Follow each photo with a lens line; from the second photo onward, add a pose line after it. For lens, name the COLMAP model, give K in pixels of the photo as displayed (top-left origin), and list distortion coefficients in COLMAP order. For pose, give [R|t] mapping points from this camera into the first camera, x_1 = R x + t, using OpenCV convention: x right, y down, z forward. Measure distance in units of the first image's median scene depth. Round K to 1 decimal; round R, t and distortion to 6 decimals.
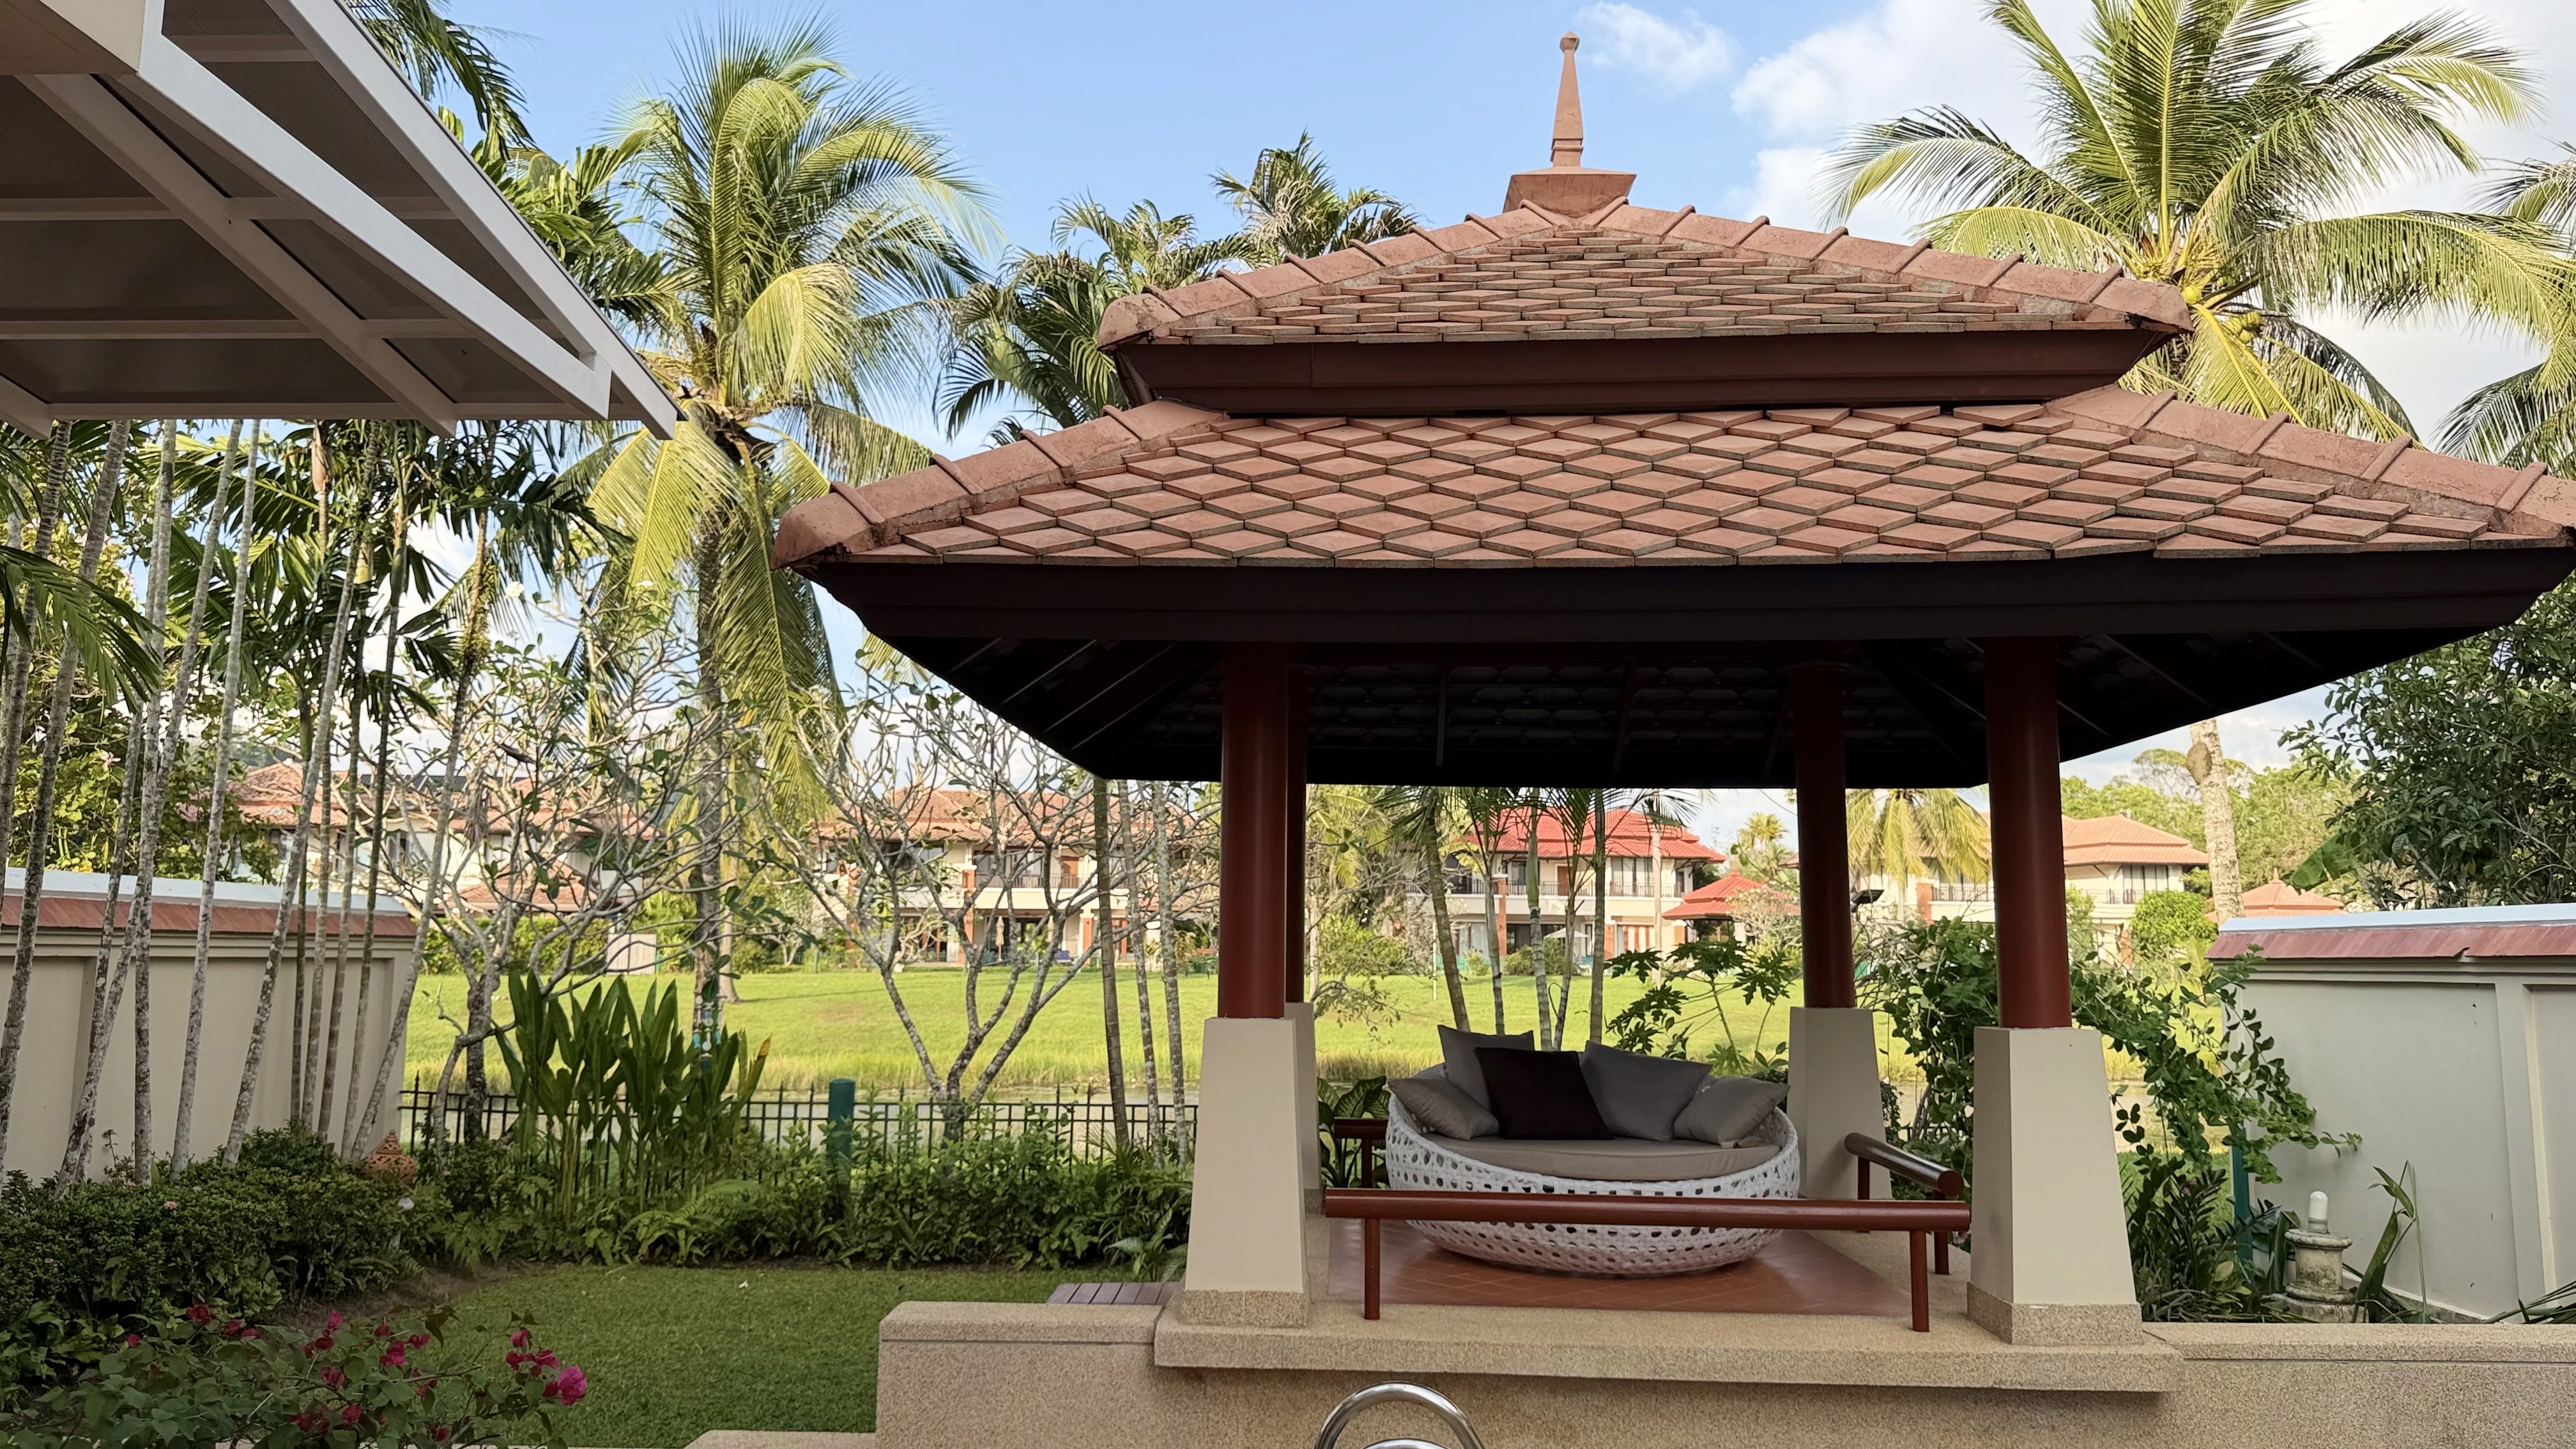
lens RADIAL K [[1806.5, 0, 1295.6], [0, 1806.5, 738.3], [0, 0, 1]] dist [0.134142, -0.257605]
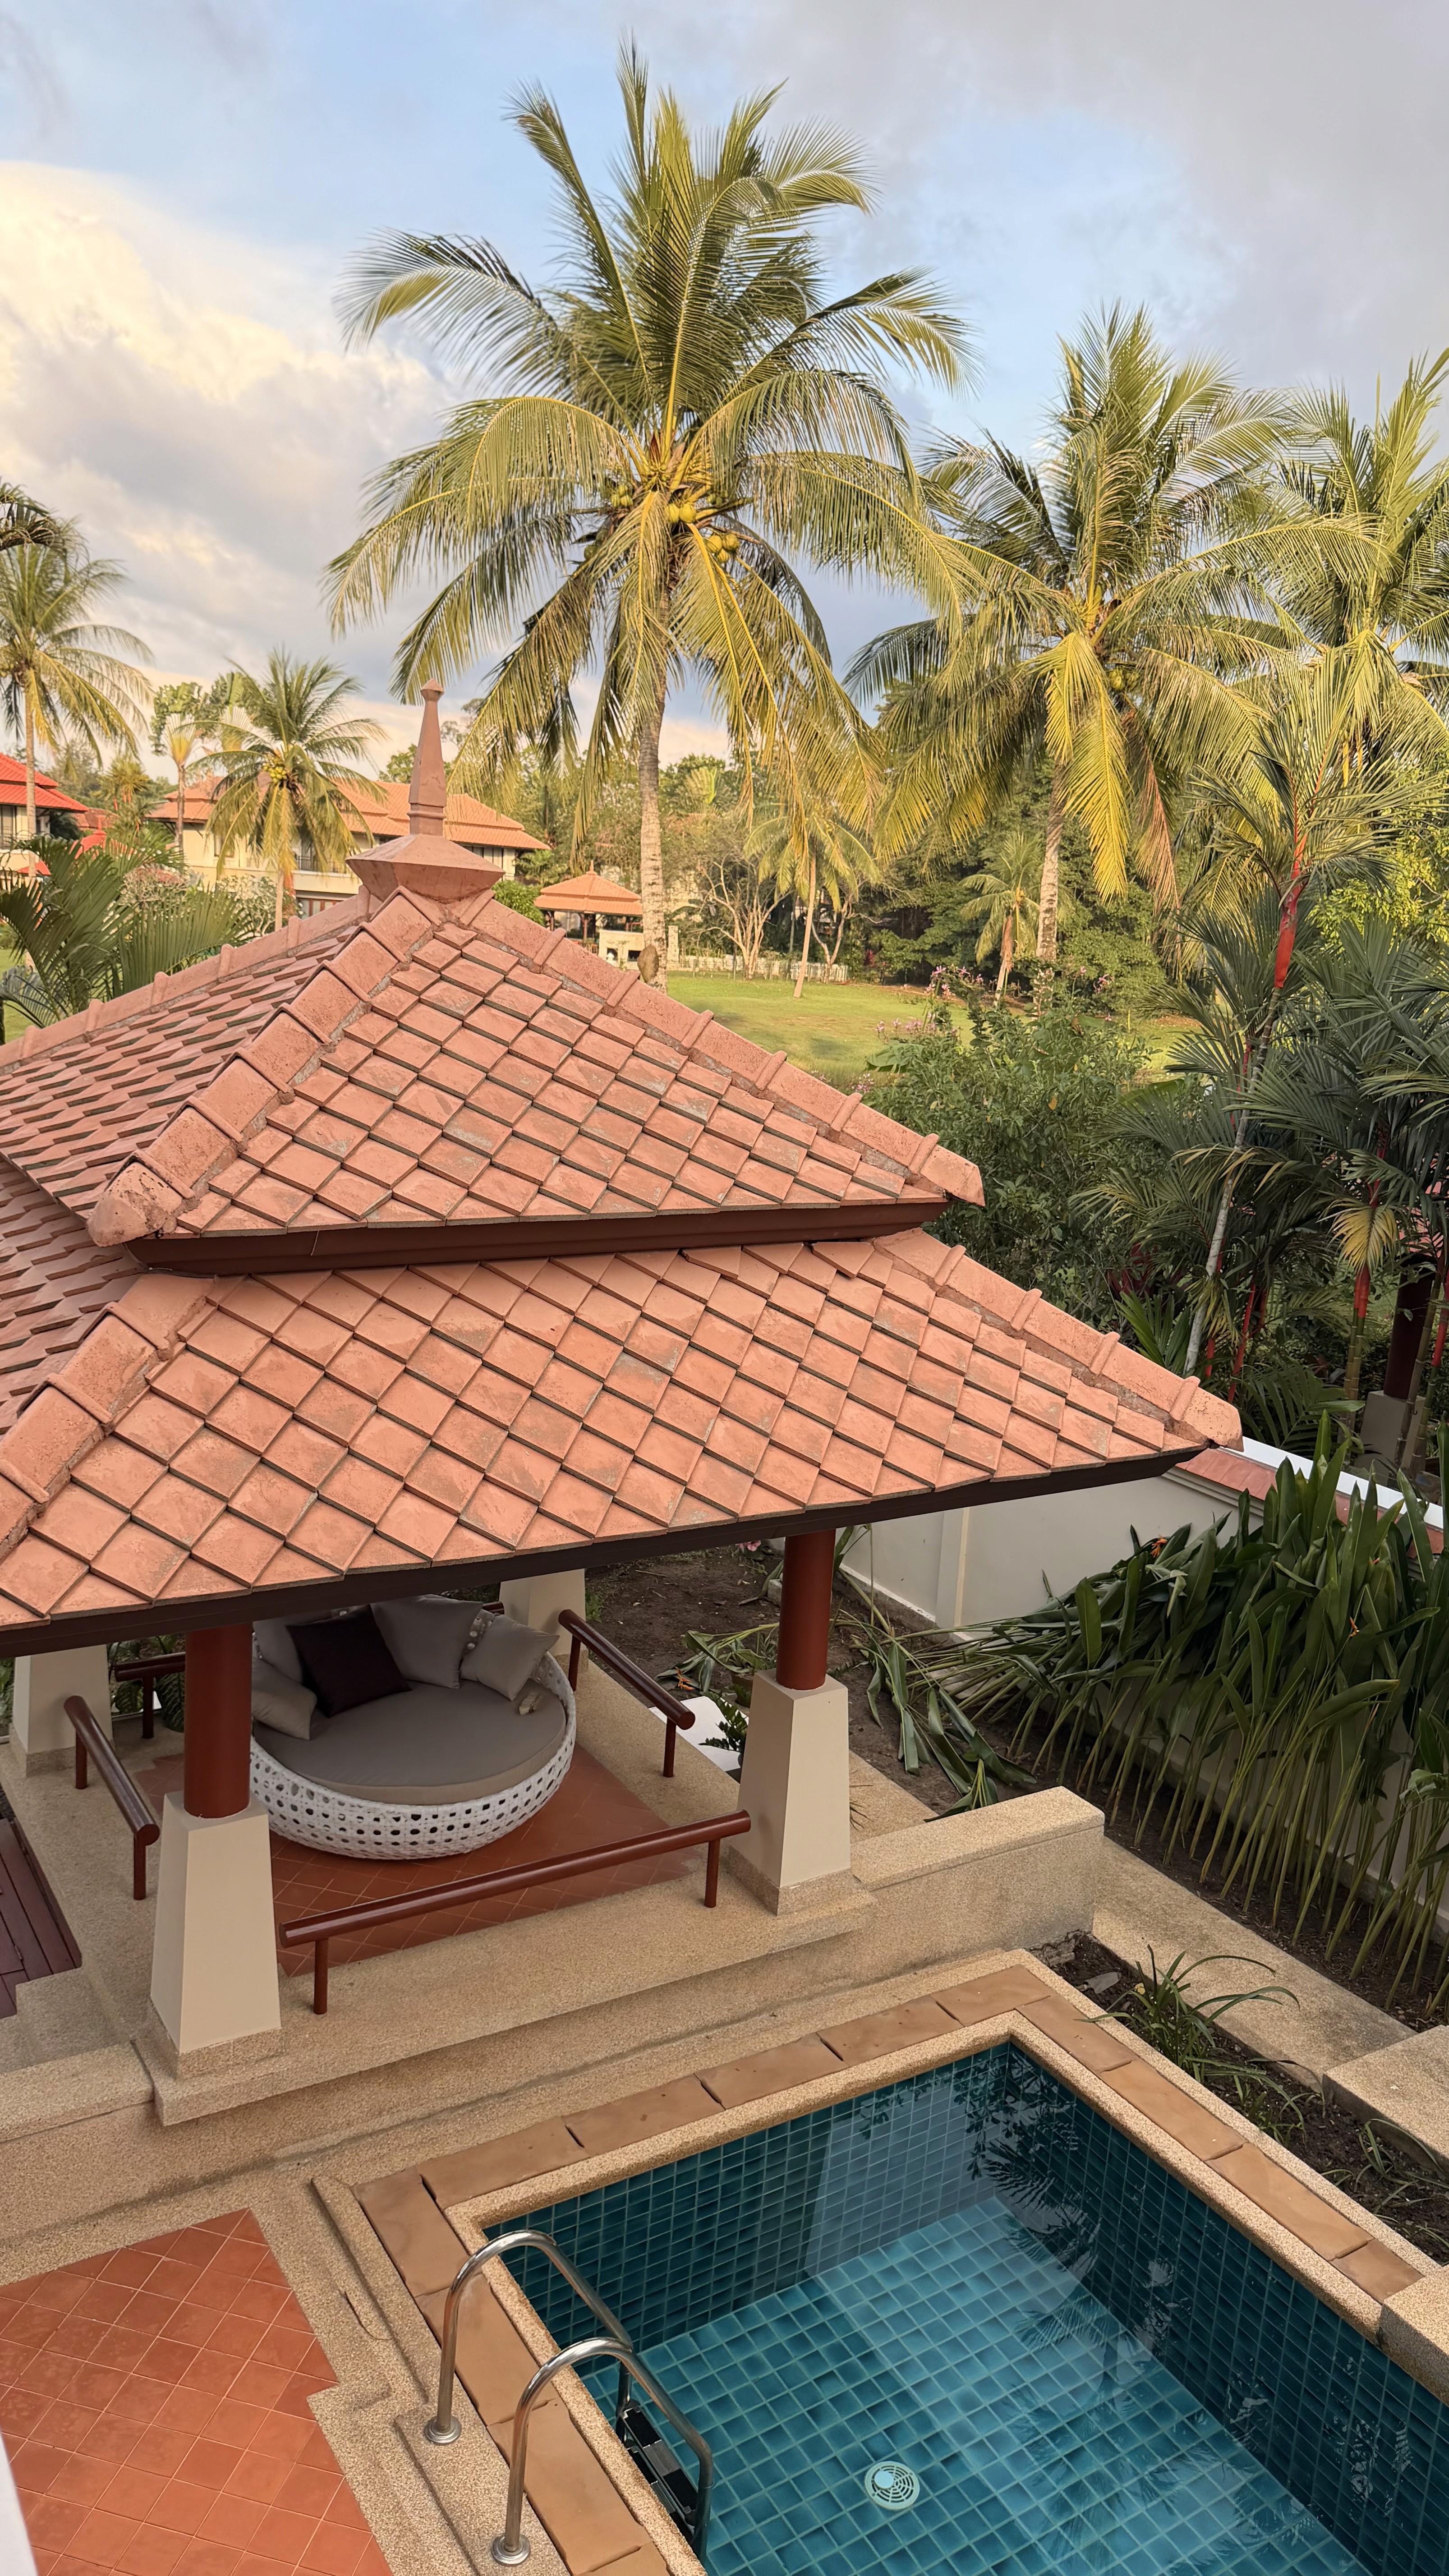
lens RADIAL K [[1806.5, 0, 729.8], [0, 1806.5, 1287.5], [0, 0, 1]] dist [0.134142, -0.257605]
pose [[0.832634, -0.071113, 0.549240, -0.098238], [-0.124073, 0.942563, 0.310130, -0.144933], [-0.539747, -0.326371, 0.775987, 0.023148]]
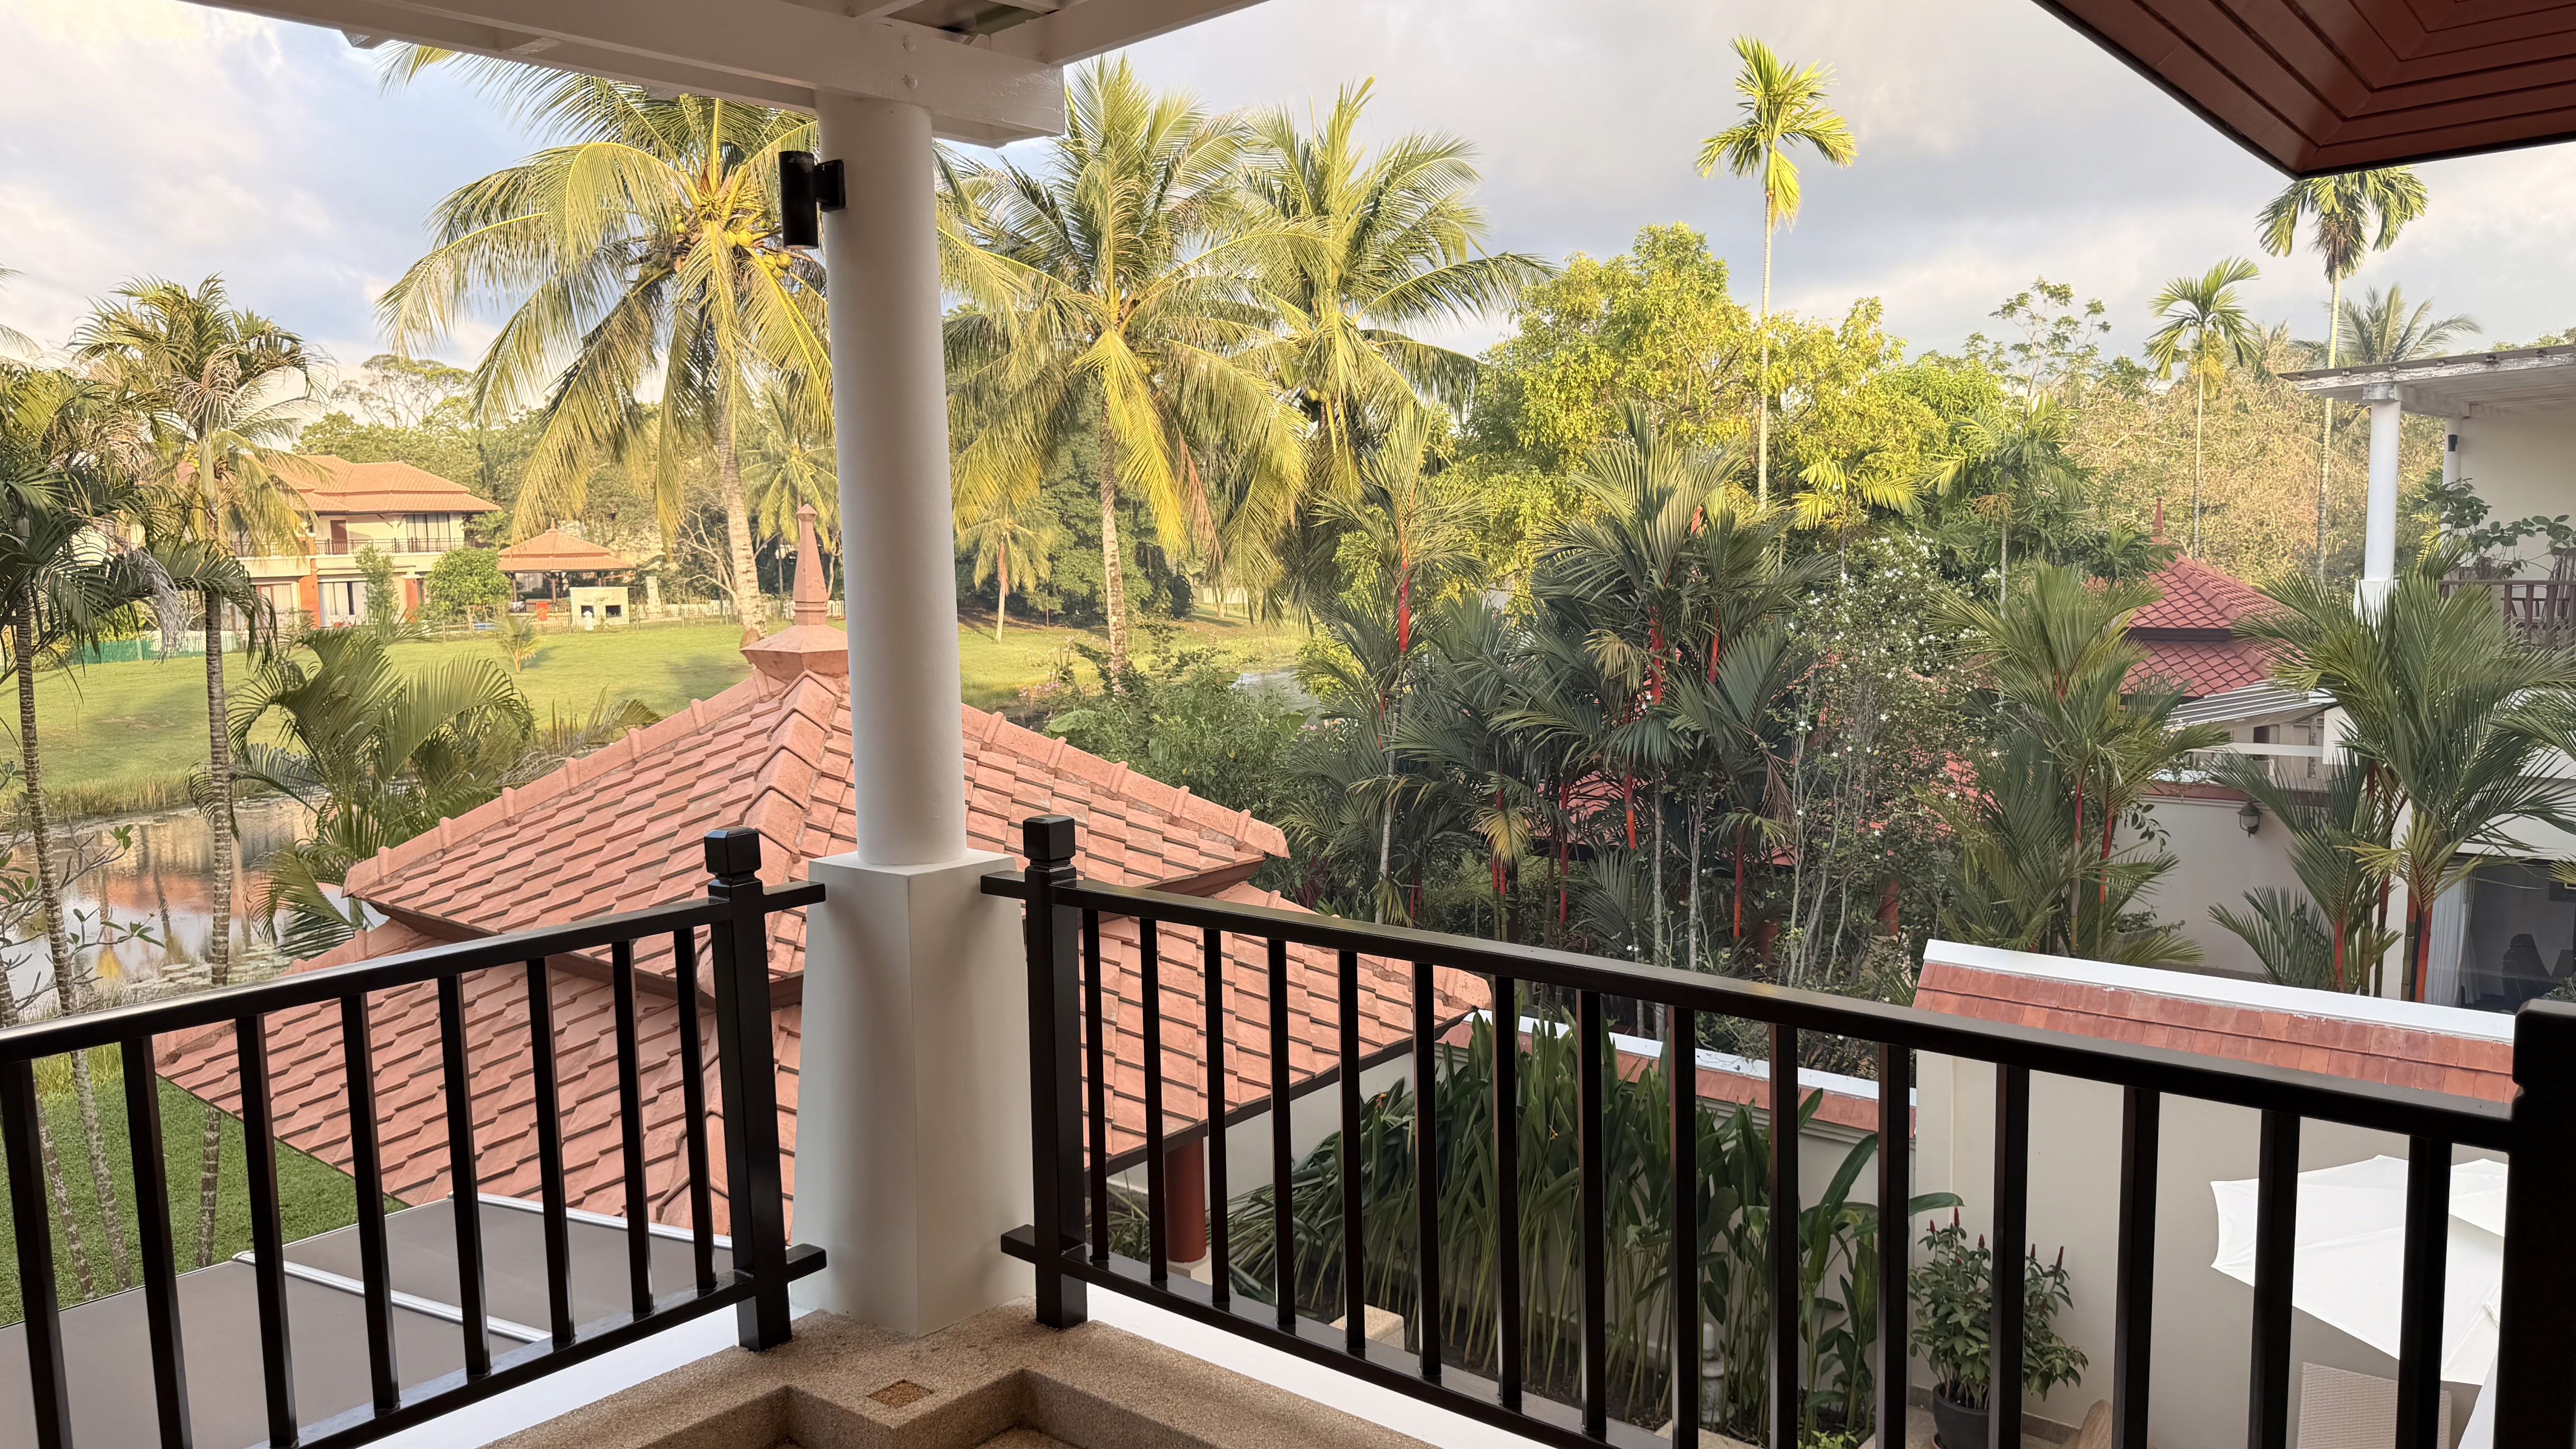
lens RADIAL K [[1806.5, 0, 1295.6], [0, 1806.5, 738.3], [0, 0, 1]] dist [0.134142, -0.257605]
pose [[0.609918, -0.112241, 0.784475, -0.223037], [-0.074200, 0.977482, 0.197545, -0.179175], [-0.788983, -0.178694, 0.587856, 0.003551]]
